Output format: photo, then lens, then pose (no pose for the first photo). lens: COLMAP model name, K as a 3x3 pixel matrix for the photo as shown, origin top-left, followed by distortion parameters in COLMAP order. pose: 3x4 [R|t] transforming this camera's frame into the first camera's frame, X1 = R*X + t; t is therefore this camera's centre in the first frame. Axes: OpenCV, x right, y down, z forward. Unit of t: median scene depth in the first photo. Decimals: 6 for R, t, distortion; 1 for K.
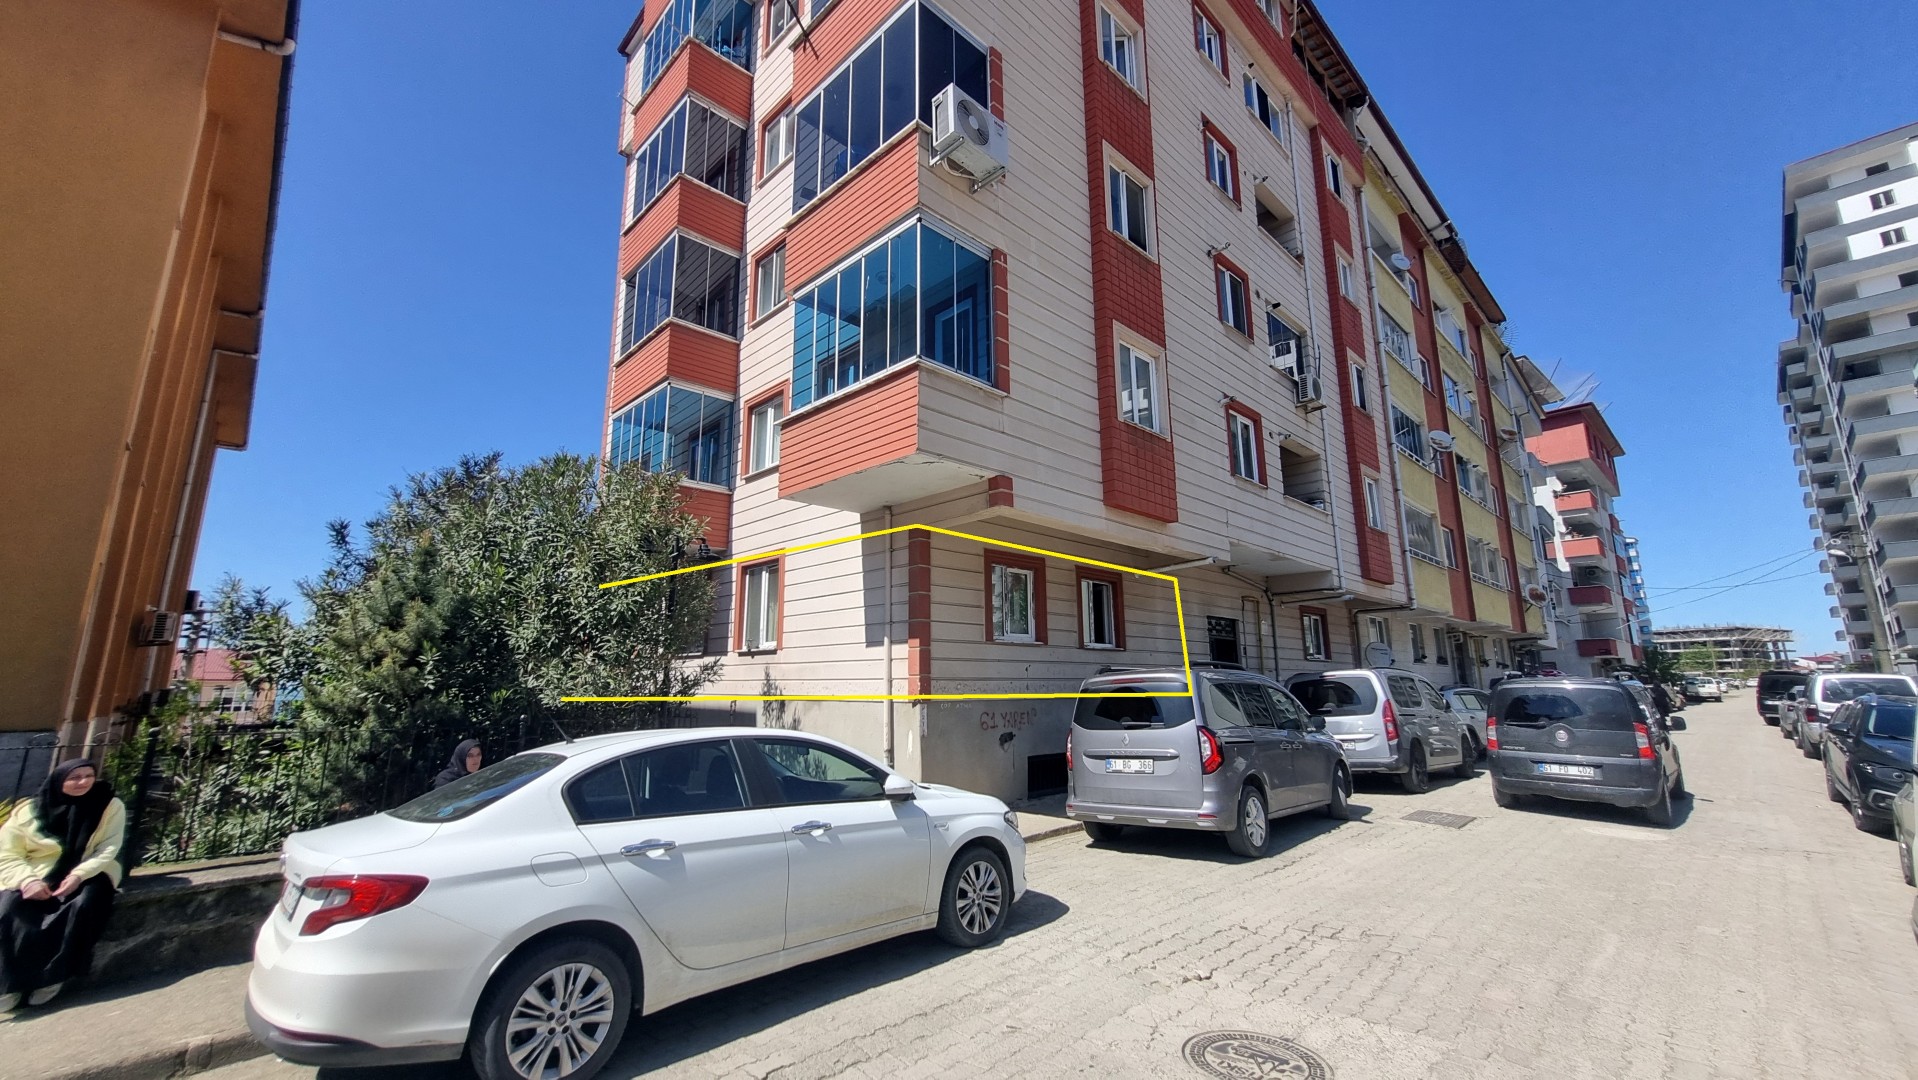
lens RADIAL K [[746.0, 0, 933.9], [0, 746.0, 532.9], [0, 0, 1]] dist [-0.000635, -0.001969]
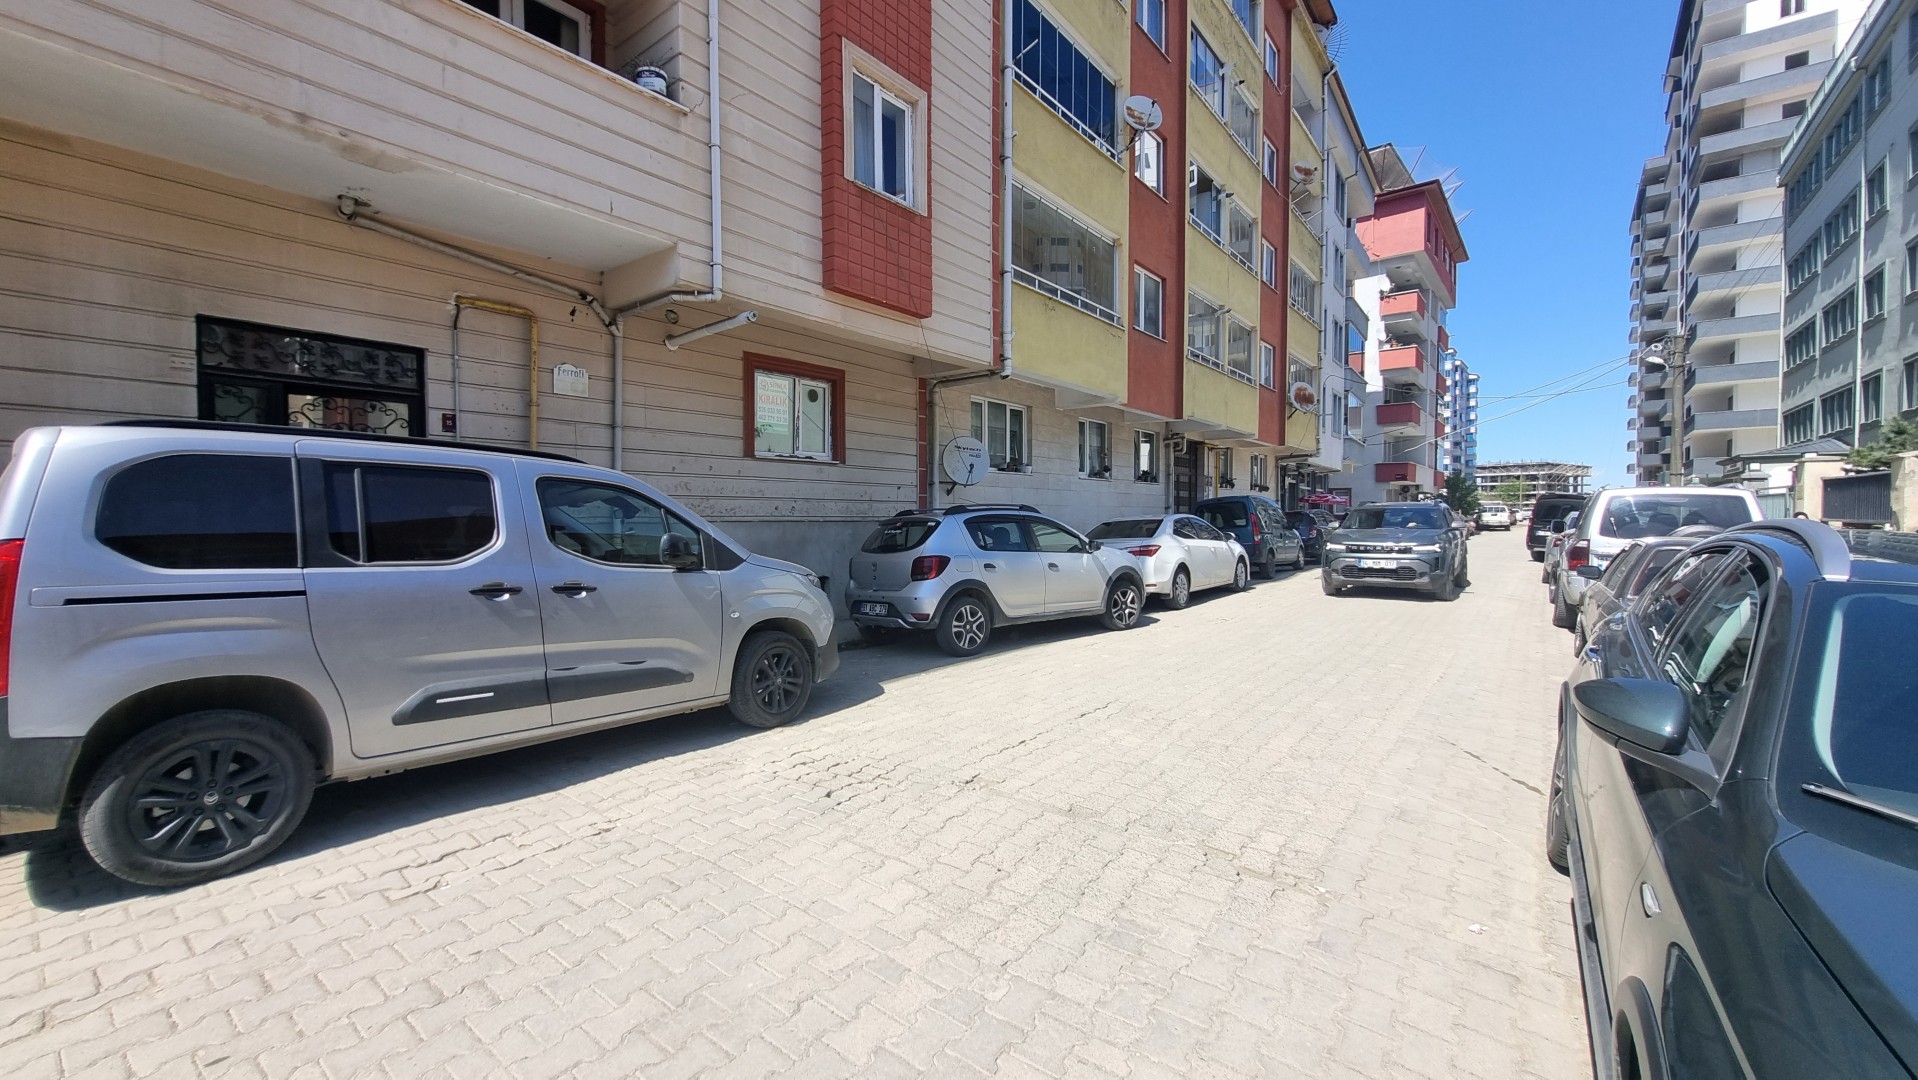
lens RADIAL K [[746.0, 0, 933.9], [0, 746.0, 532.9], [0, 0, 1]] dist [-0.000635, -0.001969]
pose [[0.991384, -0.002551, 0.130961, 0.209052], [-0.026900, 0.974534, 0.222619, 0.037974], [-0.128194, -0.224224, 0.966069, 0.174169]]
